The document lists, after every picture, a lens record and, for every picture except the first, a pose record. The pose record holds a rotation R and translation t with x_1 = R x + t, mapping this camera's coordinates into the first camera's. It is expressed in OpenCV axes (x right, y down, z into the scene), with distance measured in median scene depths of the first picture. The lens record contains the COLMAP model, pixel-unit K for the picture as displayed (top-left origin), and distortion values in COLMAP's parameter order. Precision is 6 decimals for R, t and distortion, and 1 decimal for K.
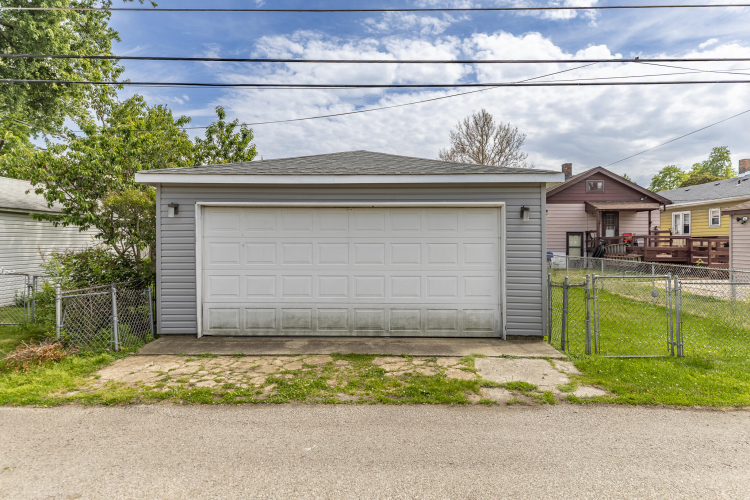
lens RADIAL K [[437.2, 0, 376.9], [0, 437.2, 243.4], [0, 0, 1]] dist [0.020940, -0.001397]
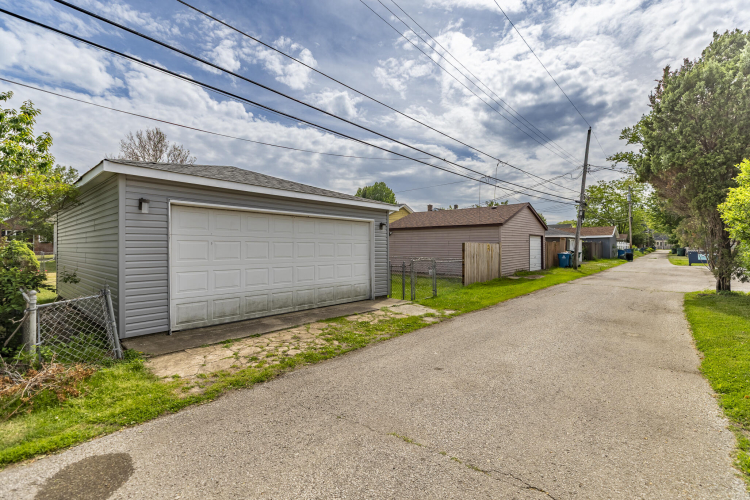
lens RADIAL K [[333.9, 0, 375.3], [0, 333.9, 246.2], [0, 0, 1]] dist [0.001963, -0.000216]
pose [[0.647381, 0.003404, 0.762159, -0.687283], [-0.002205, 0.999994, -0.002593, 0.013361], [-0.762163, -0.000002, 0.647385, 0.144386]]
